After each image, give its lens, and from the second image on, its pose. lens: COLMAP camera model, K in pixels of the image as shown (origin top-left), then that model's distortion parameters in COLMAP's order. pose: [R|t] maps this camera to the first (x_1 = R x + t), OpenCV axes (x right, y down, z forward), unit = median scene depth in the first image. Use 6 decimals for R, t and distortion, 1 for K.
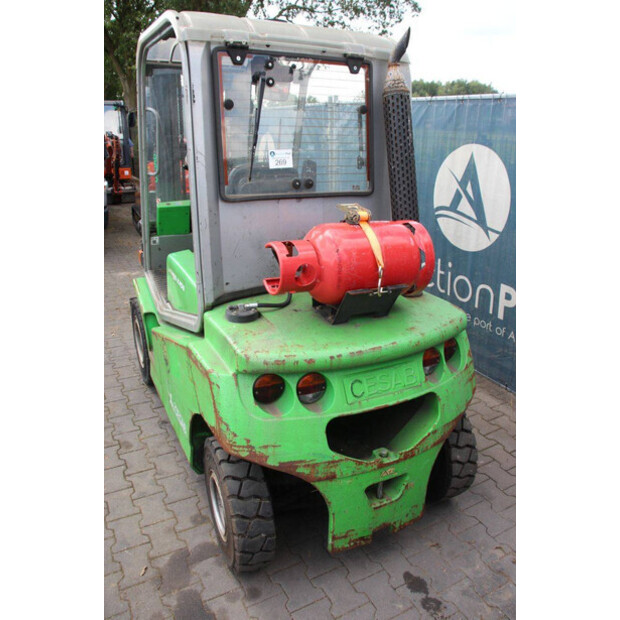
lens RADIAL K [[510.5, 0, 291.4], [0, 510.5, 309.6], [0, 0, 1]] dist [-0.107544, 0.041178]
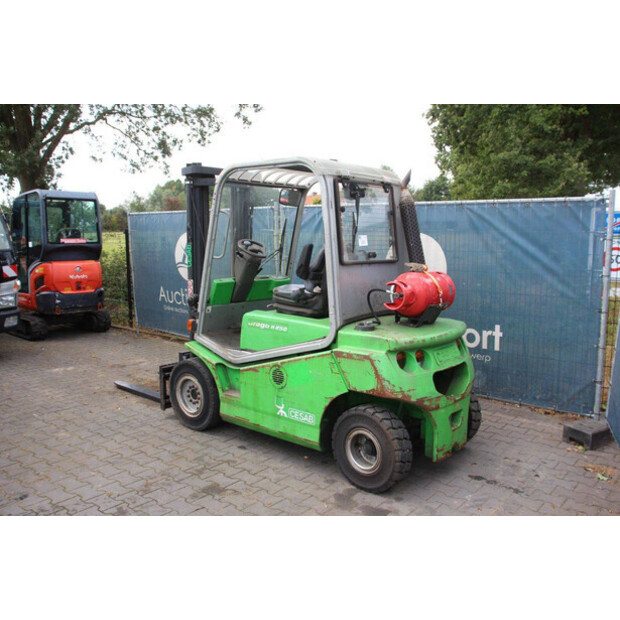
lens RADIAL K [[560.0, 0, 308.1], [0, 560.0, 311.3], [0, 0, 1]] dist [-0.042086, 0.000000]
pose [[0.919476, -0.063456, 0.387992, -1.028349], [0.141065, 0.974422, -0.174935, 0.265561], [-0.366967, 0.215581, 0.904909, -0.657302]]
